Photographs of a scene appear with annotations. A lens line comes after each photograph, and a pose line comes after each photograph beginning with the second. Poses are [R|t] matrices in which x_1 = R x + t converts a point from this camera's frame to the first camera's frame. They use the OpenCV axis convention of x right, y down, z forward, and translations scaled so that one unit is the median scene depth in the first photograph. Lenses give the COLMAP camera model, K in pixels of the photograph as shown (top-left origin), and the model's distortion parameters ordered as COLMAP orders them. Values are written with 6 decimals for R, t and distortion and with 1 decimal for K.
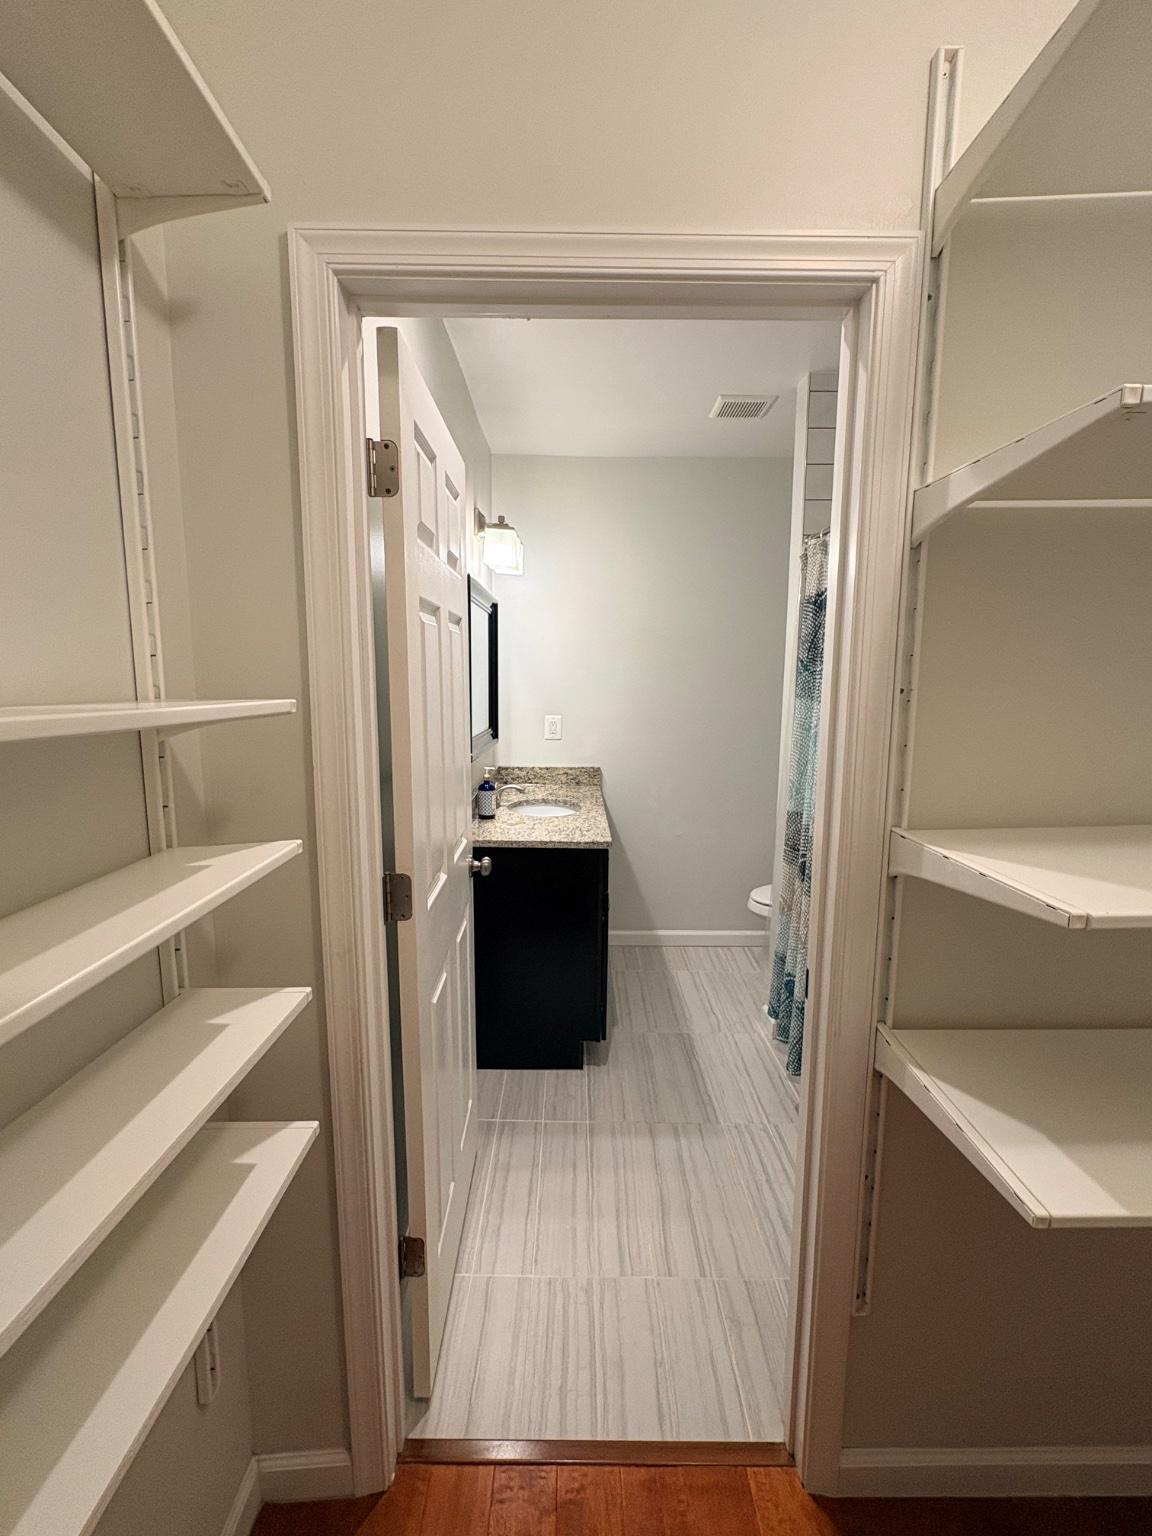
lens RADIAL K [[678.9, 0, 574.0], [0, 678.9, 767.6], [0, 0, 1]] dist [0.000189, -0.000085]
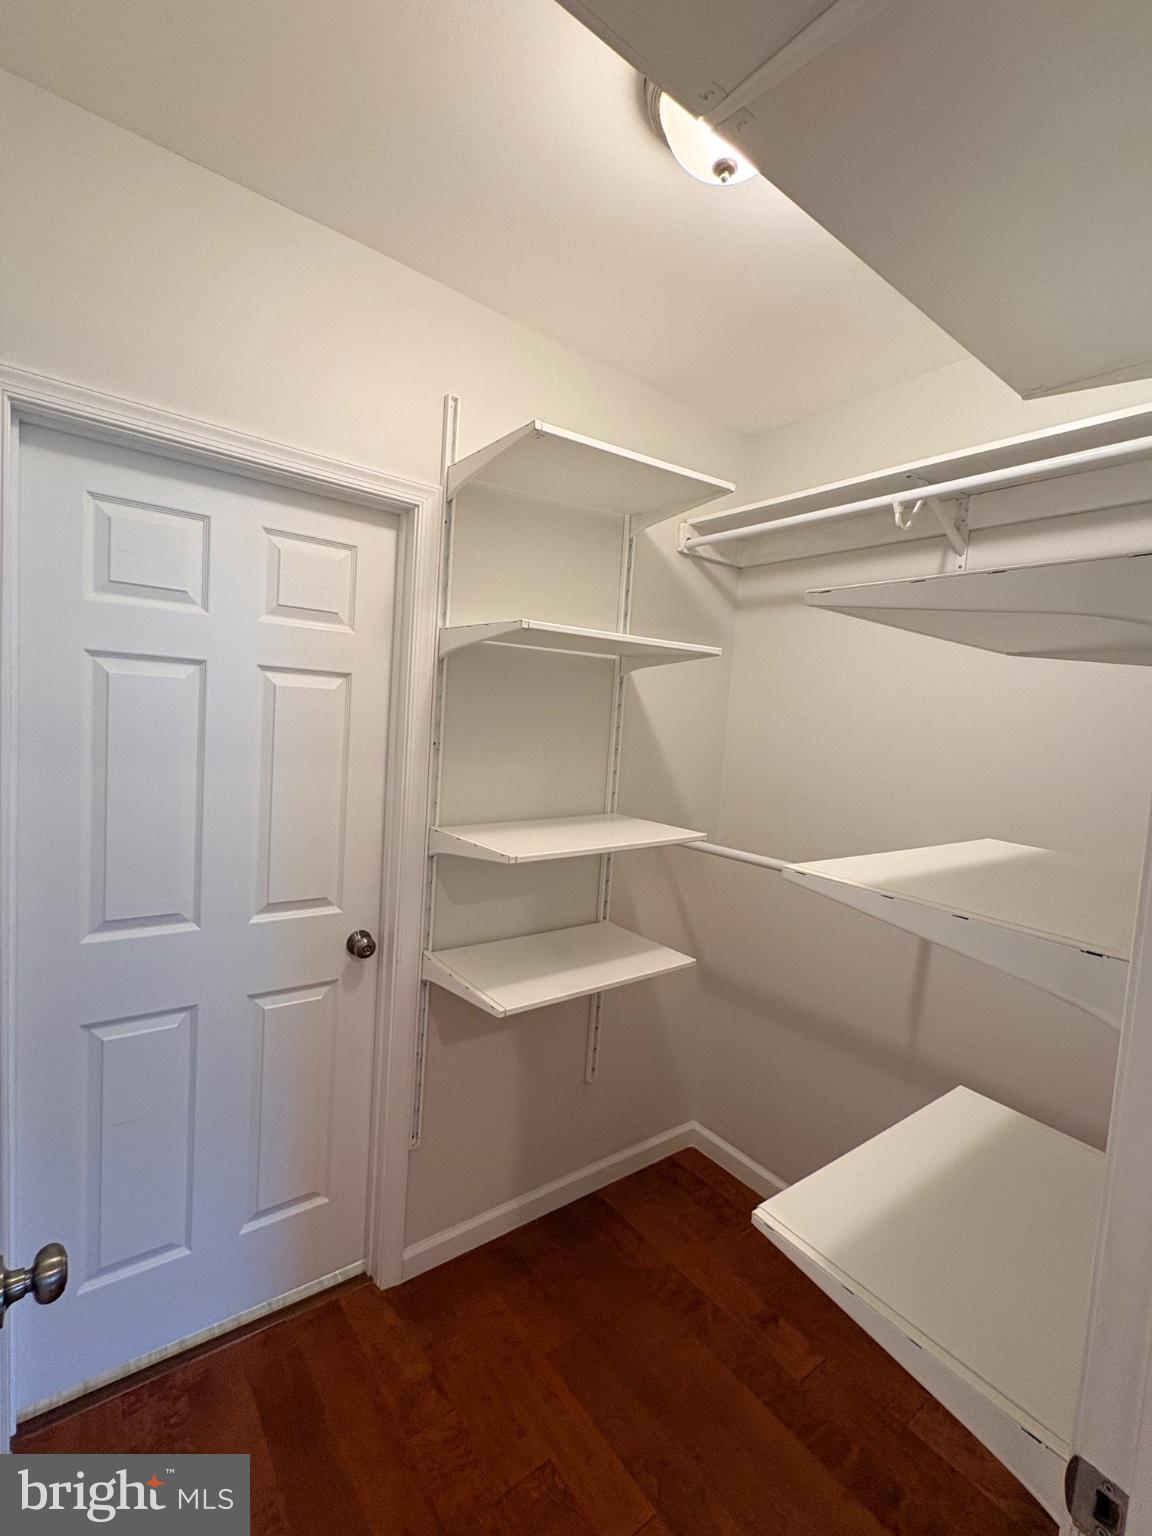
lens RADIAL K [[678.9, 0, 583.0], [0, 678.9, 770.2], [0, 0, 1]] dist [0.000189, -0.000085]
pose [[0.787957, 0.001765, 0.615727, -0.288666], [0.019425, 0.999427, -0.027724, 0.007688], [-0.615423, 0.033806, 0.787471, -0.602507]]
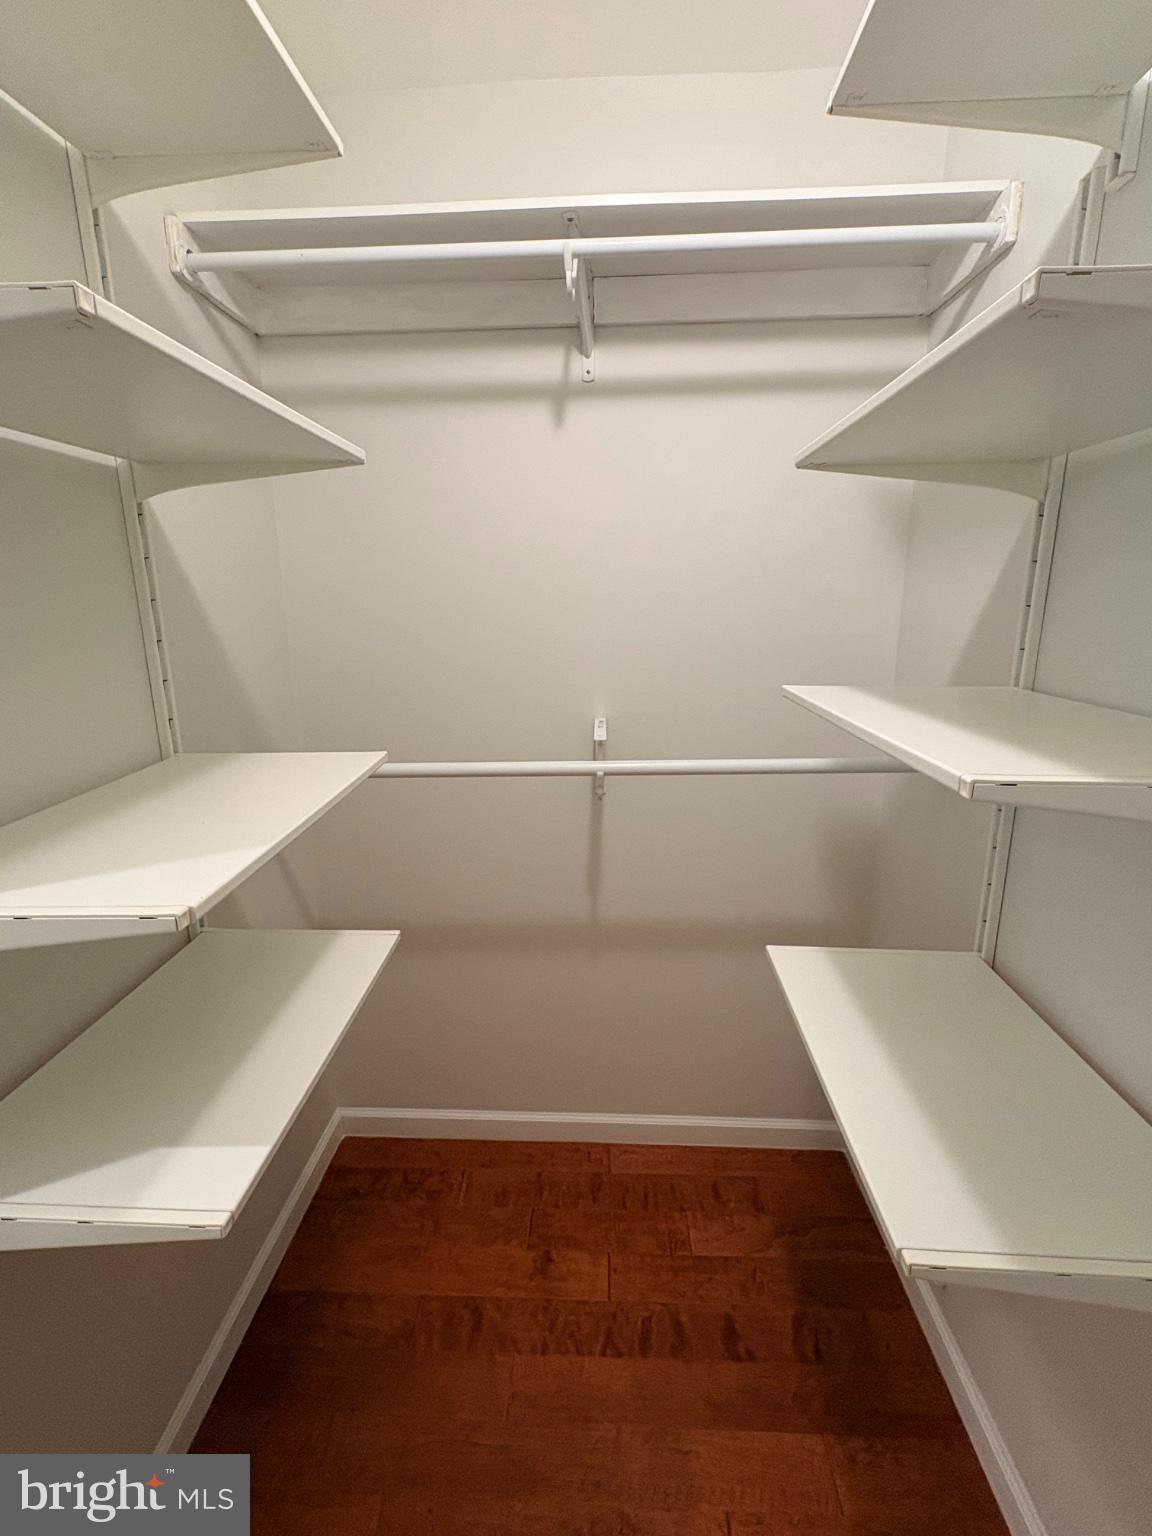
lens RADIAL K [[678.9, 0, 572.0], [0, 678.9, 764.2], [0, 0, 1]] dist [0.000189, -0.000085]
pose [[0.046126, -0.234838, 0.970940, -0.046546], [0.147818, 0.962878, 0.225866, -0.074291], [-0.987938, 0.133104, 0.079127, 0.289775]]
